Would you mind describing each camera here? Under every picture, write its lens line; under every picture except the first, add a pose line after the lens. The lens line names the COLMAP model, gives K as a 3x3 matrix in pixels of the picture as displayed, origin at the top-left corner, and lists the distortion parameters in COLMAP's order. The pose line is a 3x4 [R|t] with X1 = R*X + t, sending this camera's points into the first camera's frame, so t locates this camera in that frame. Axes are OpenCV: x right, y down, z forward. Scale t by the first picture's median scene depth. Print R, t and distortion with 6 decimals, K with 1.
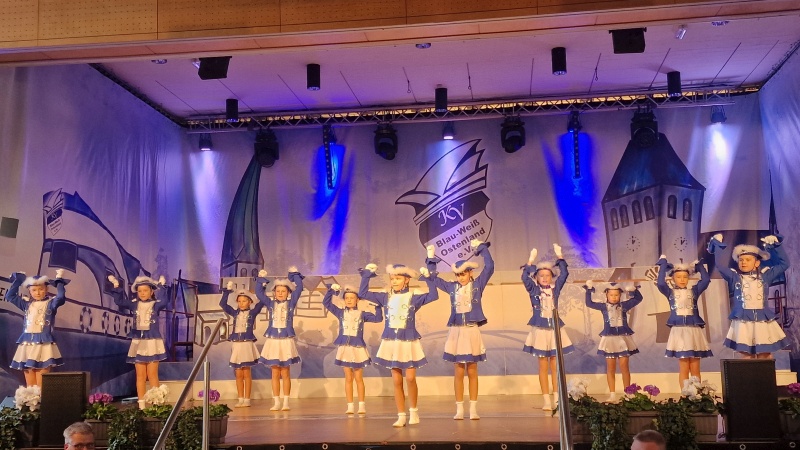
lens RADIAL K [[970.7, 0, 383.8], [0, 970.7, 220.3], [0, 0, 1]] dist [0.212483, -0.563090]
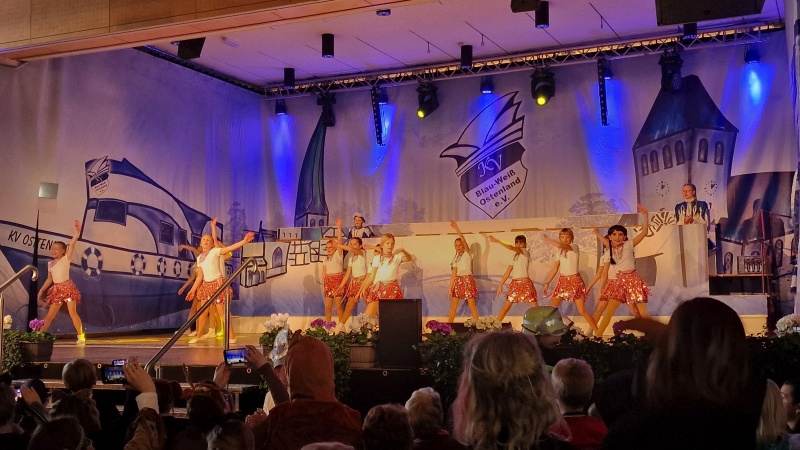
lens RADIAL K [[958.6, 0, 382.0], [0, 958.6, 226.9], [0, 0, 1]] dist [0.184779, -0.465762]
pose [[0.952887, -0.011369, -0.303113, 0.281138], [0.030458, 0.997833, 0.058324, -0.004001], [0.301793, -0.064808, 0.951168, -0.028242]]
